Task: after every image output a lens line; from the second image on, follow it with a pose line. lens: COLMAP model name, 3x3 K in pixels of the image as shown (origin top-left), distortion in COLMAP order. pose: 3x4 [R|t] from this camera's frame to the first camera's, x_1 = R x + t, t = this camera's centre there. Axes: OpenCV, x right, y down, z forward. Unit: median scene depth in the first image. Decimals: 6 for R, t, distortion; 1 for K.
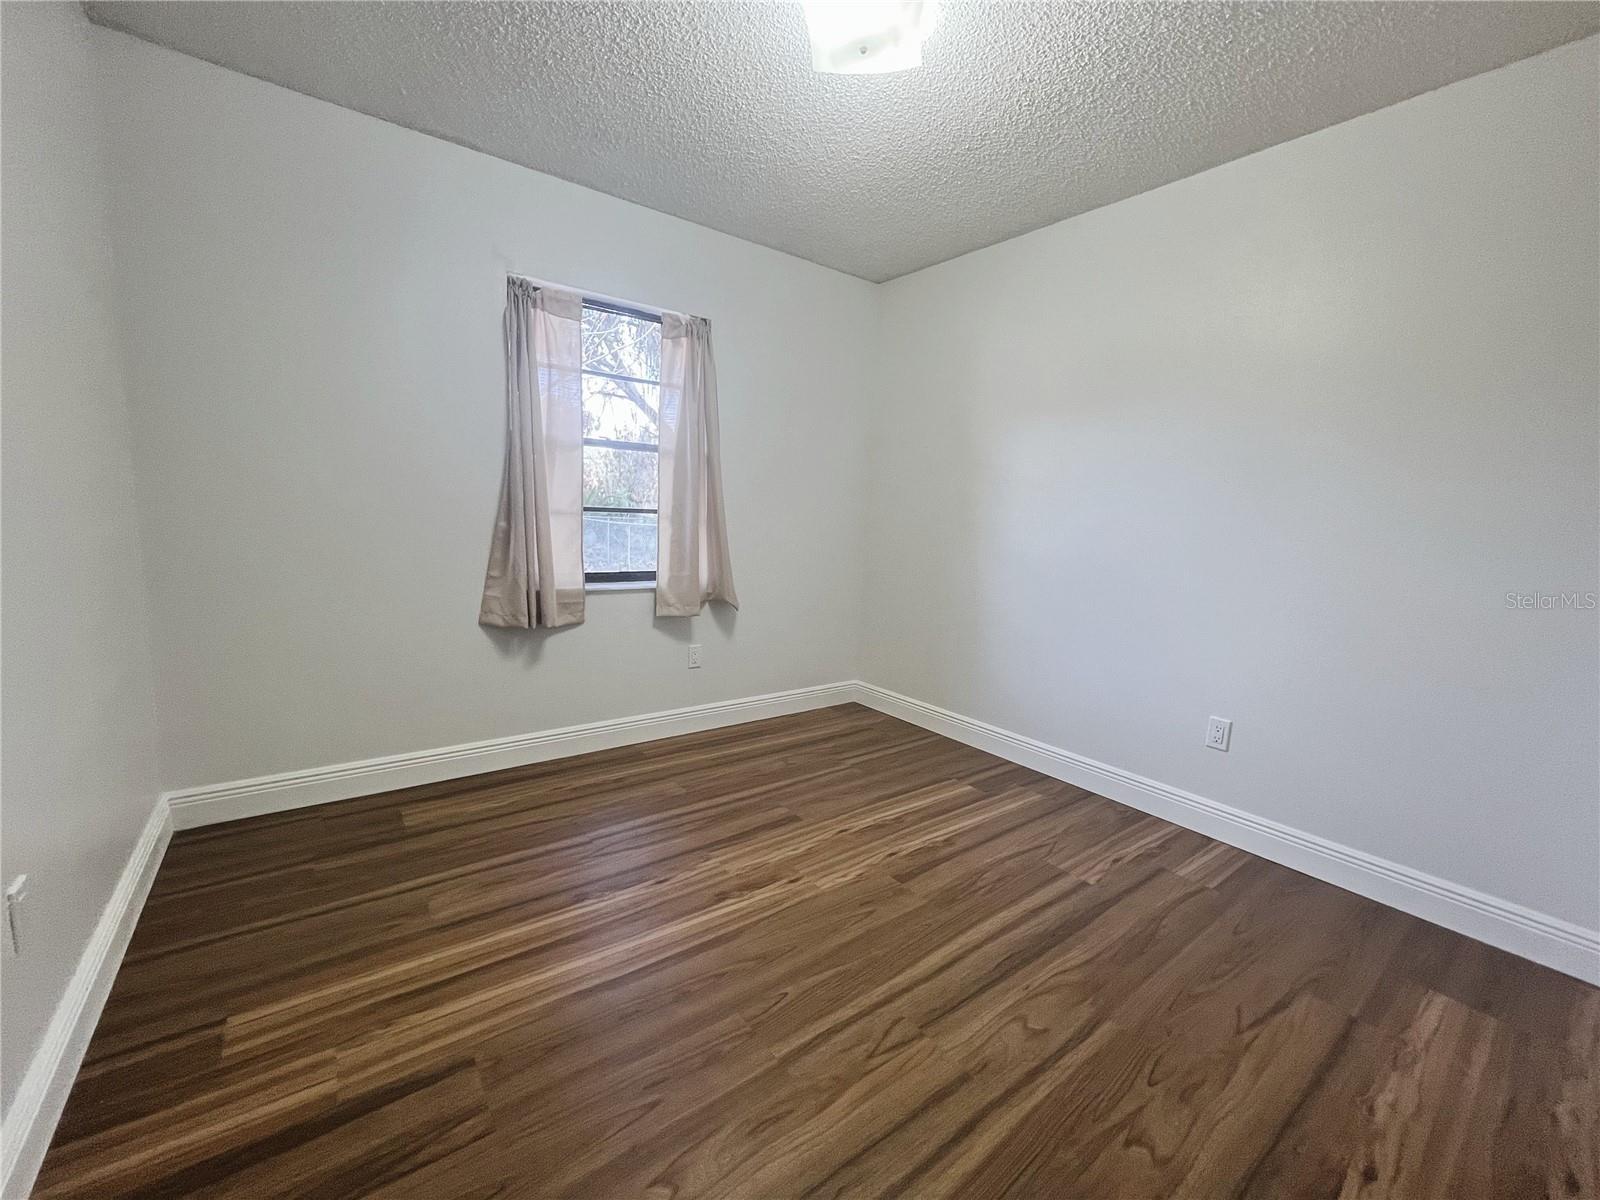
lens RADIAL K [[647.3, 0, 796.0], [0, 647.3, 598.8], [0, 0, 1]] dist [-0.001059, -0.000527]
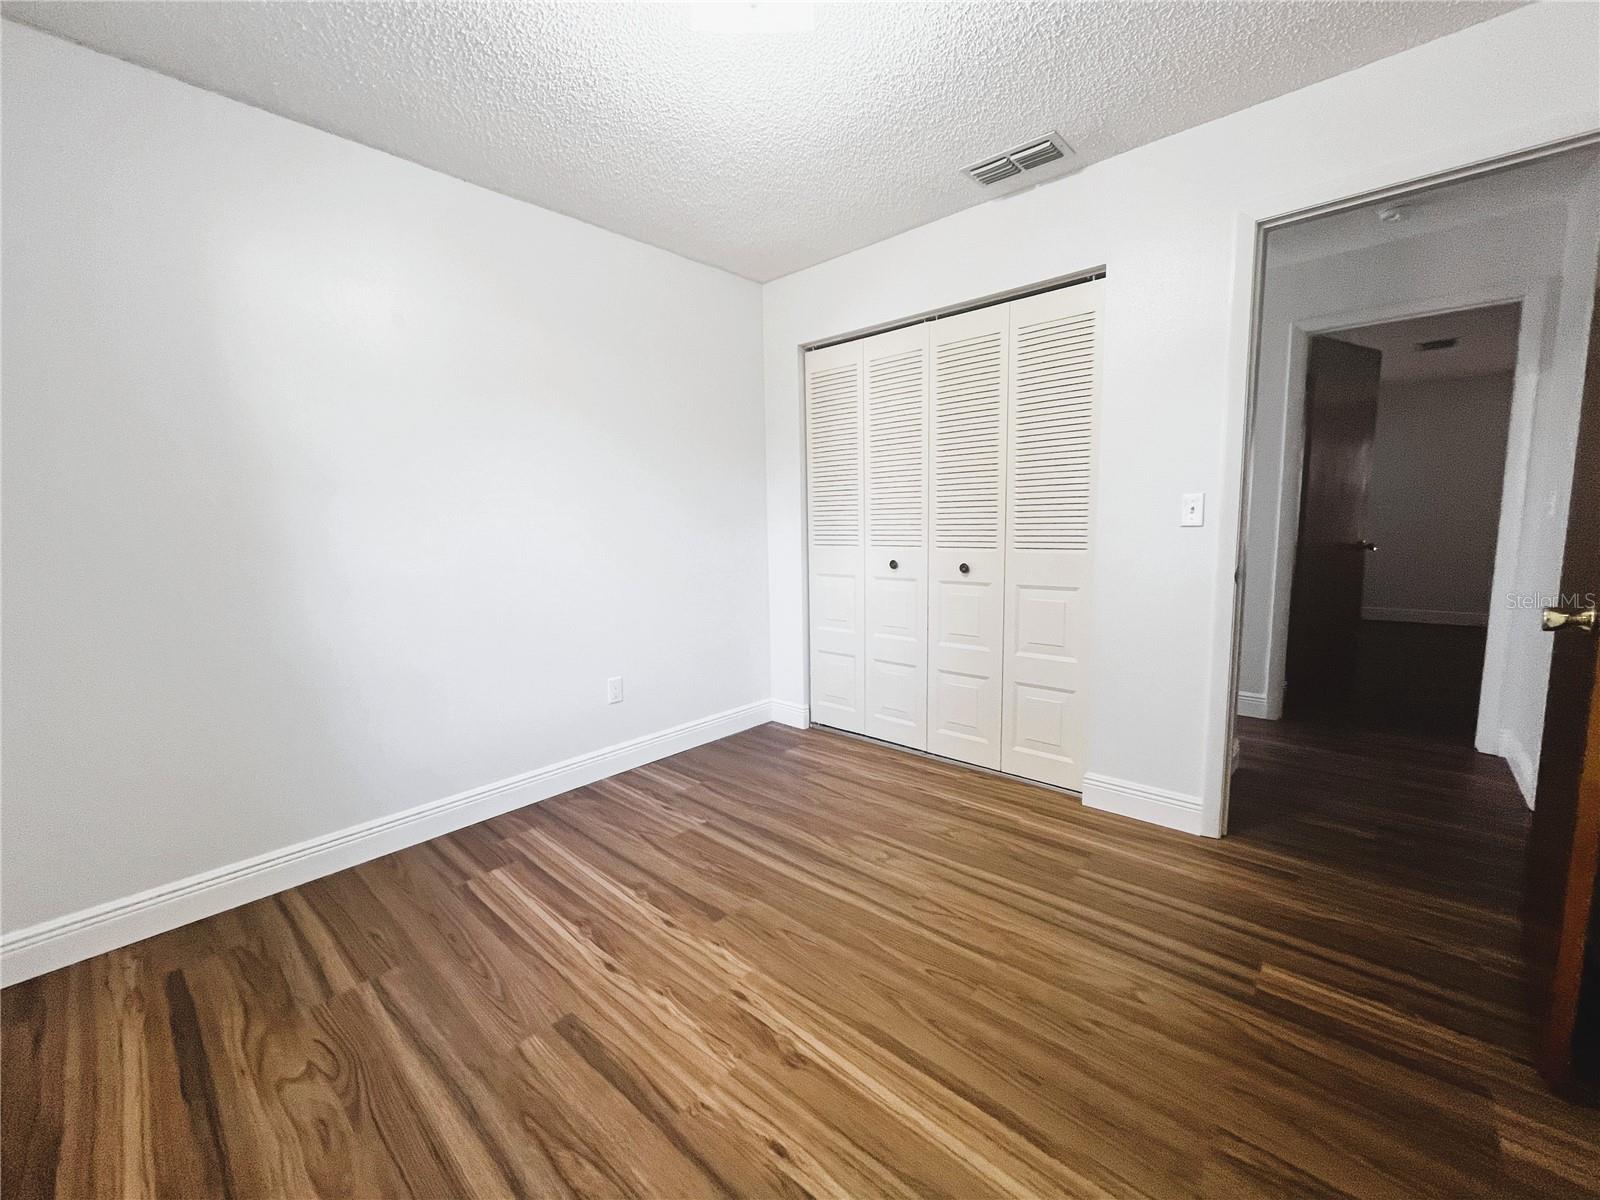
lens RADIAL K [[647.3, 0, 796.0], [0, 647.3, 598.8], [0, 0, 1]] dist [-0.001059, -0.000527]
pose [[-0.189063, -0.159647, 0.968900, -0.685898], [0.142930, 0.971713, 0.188001, -0.172836], [-0.971507, 0.174029, -0.160897, 0.946531]]
